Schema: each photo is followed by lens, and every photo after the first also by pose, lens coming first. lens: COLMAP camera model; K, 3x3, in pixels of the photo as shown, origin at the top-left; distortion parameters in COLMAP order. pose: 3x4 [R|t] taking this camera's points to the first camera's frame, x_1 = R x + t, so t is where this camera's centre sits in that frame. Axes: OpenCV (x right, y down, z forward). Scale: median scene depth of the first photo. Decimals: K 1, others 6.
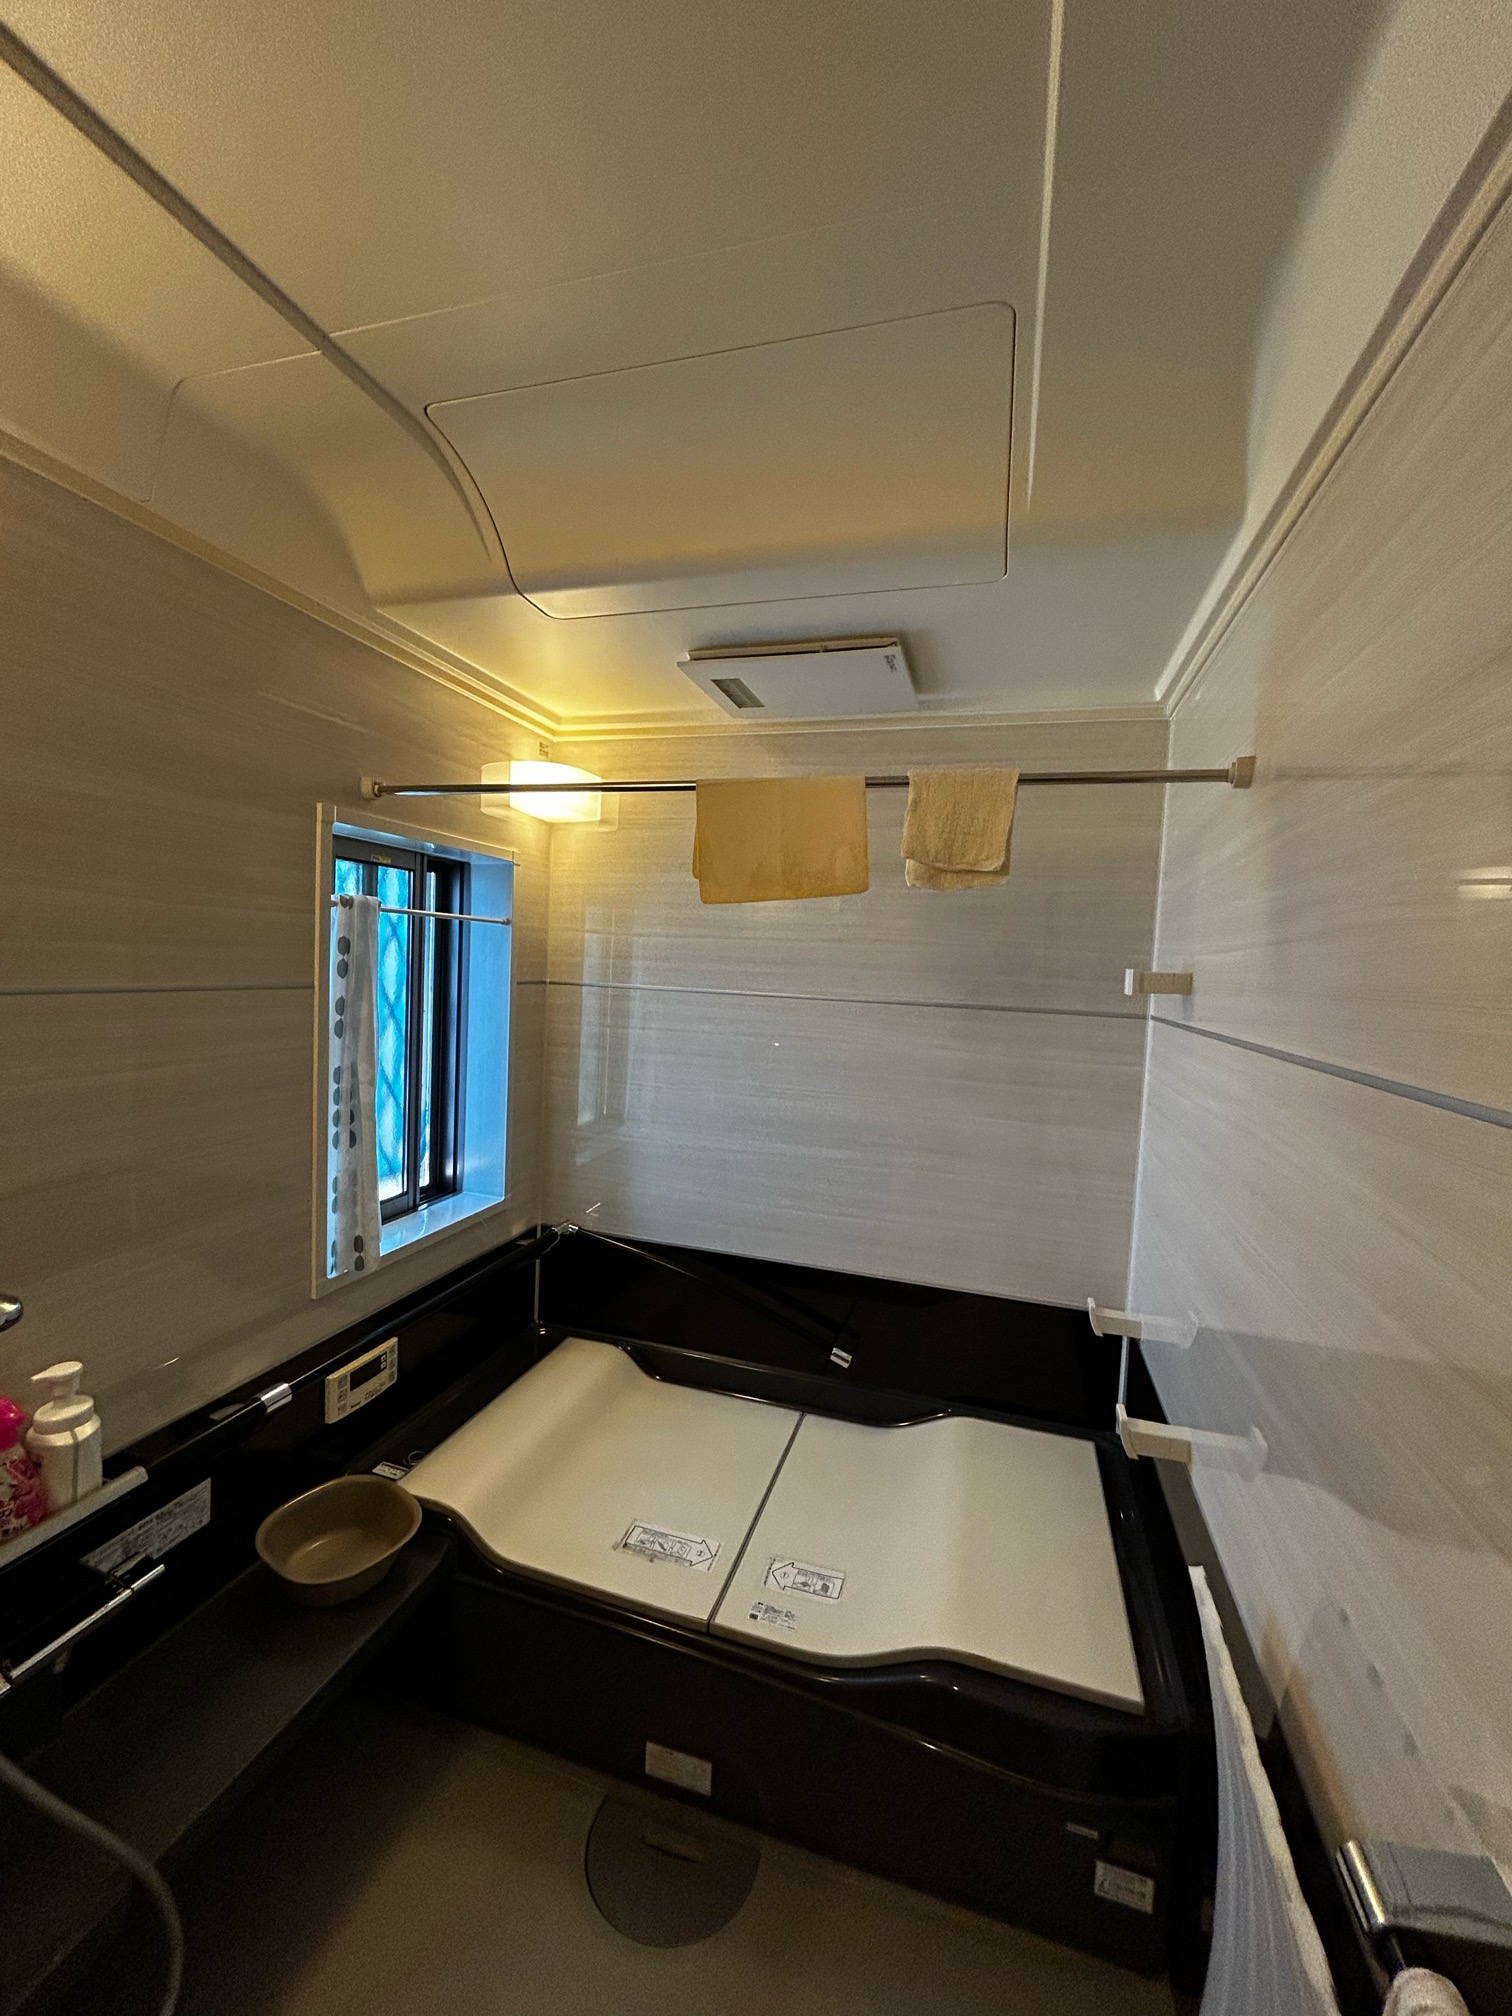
lens RADIAL K [[816.7, 0, 756.0], [0, 816.7, 1008.0], [0, 0, 1]] dist [0.000872, 0.000234]
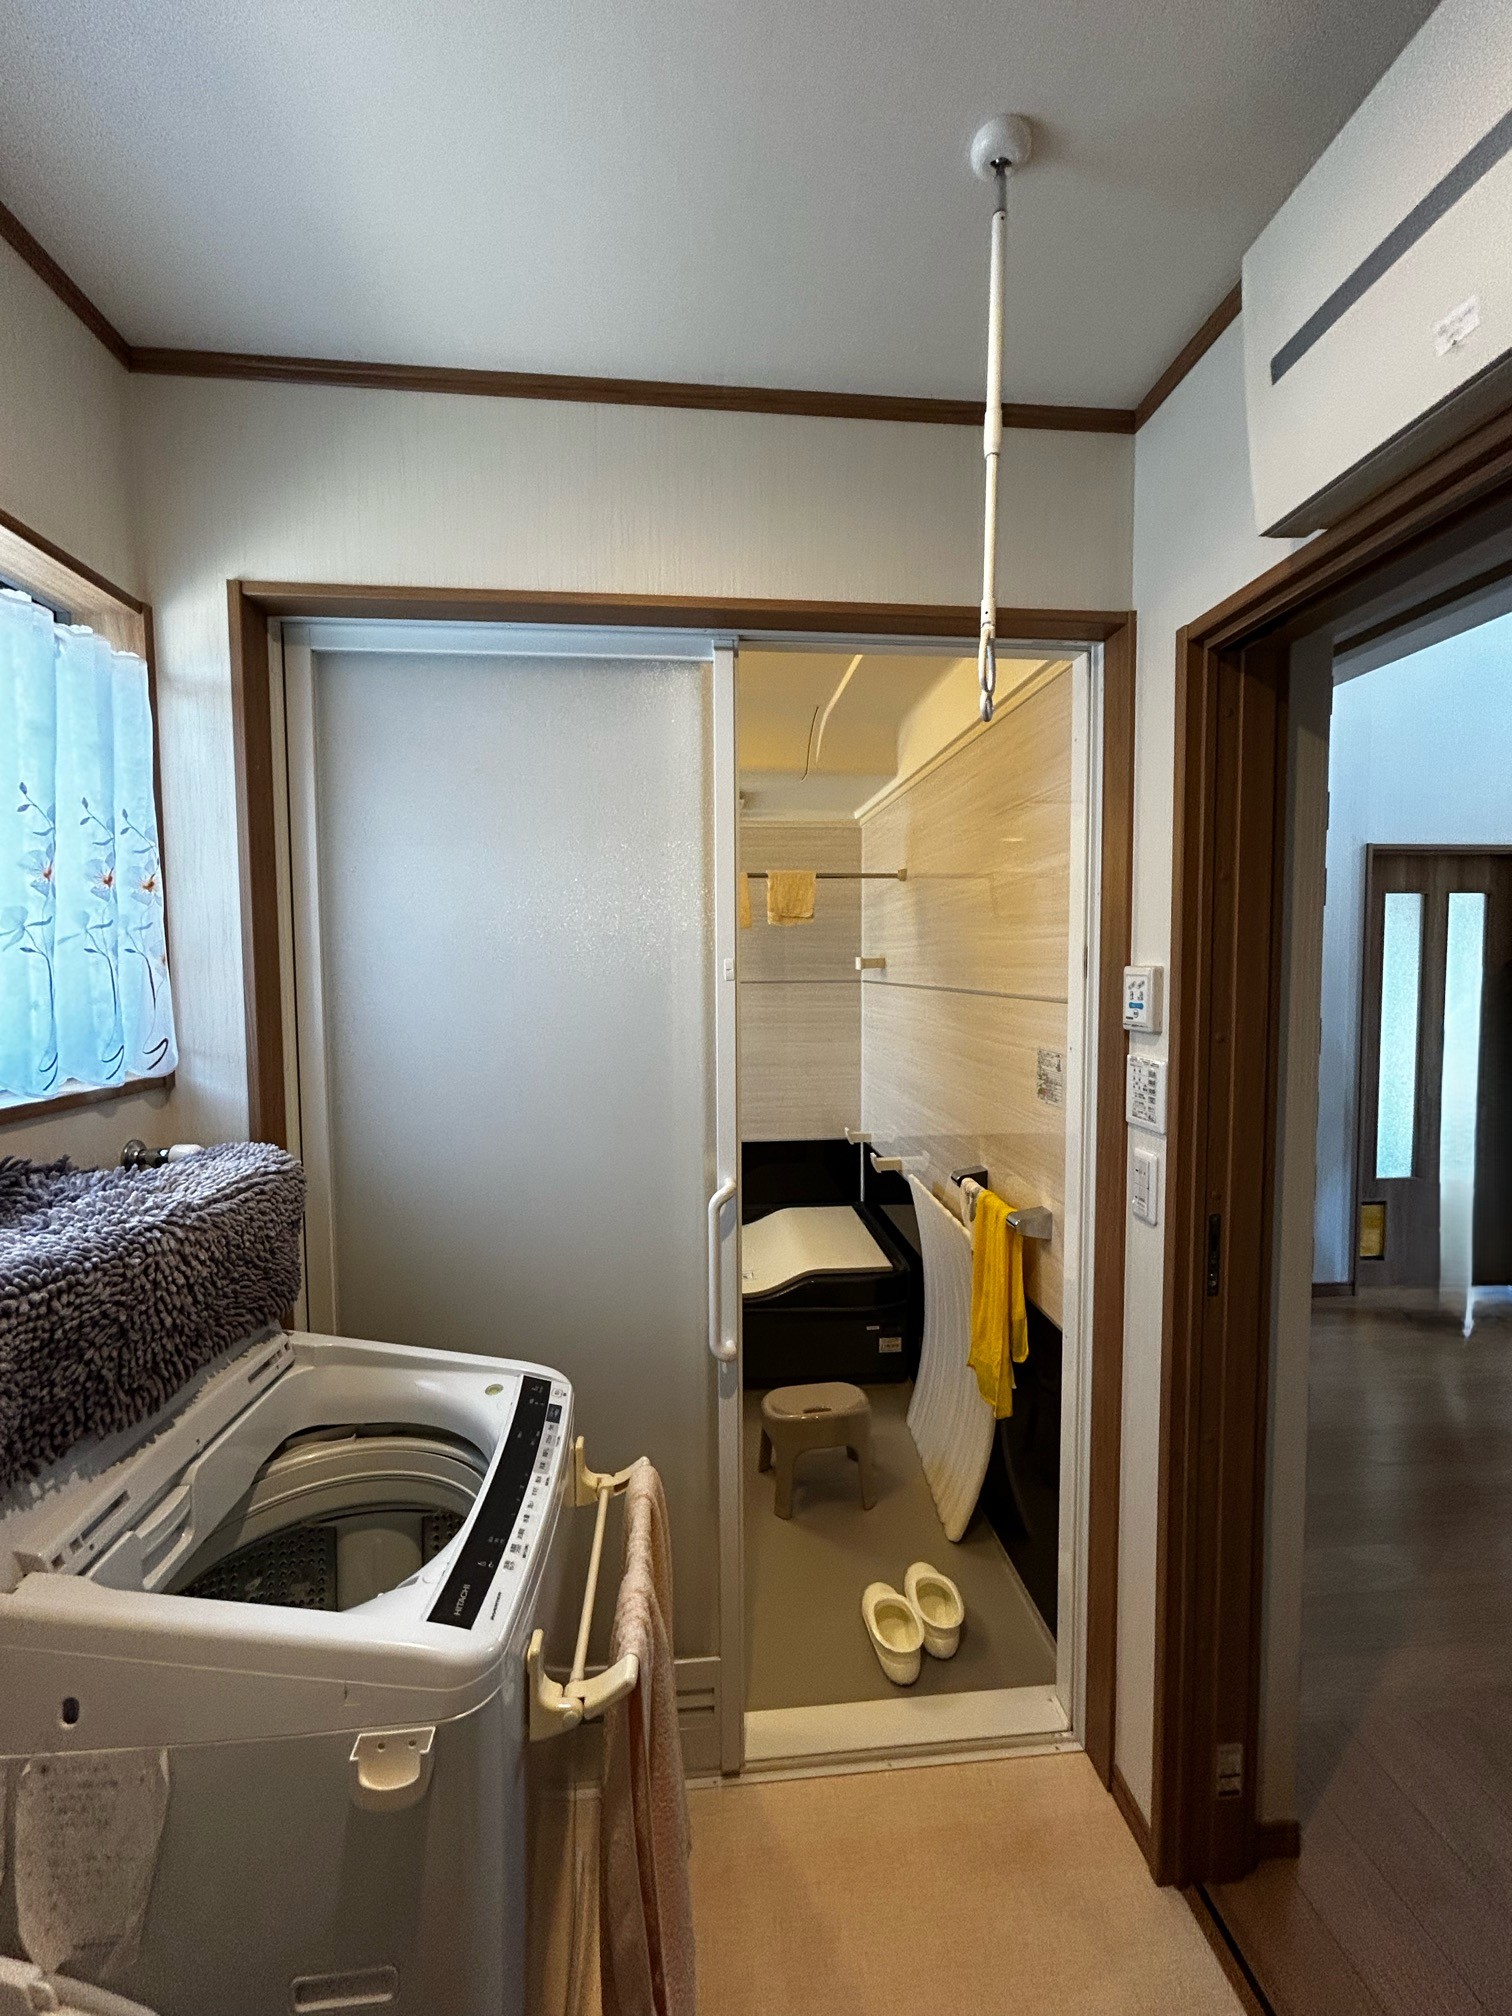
lens RADIAL K [[816.7, 0, 756.0], [0, 816.7, 1008.0], [0, 0, 1]] dist [0.000872, 0.000234]
pose [[0.925259, -0.073929, 0.372062, -0.660094], [0.070984, 0.997243, 0.021629, 0.021010], [-0.372635, 0.006398, 0.927956, -0.971664]]
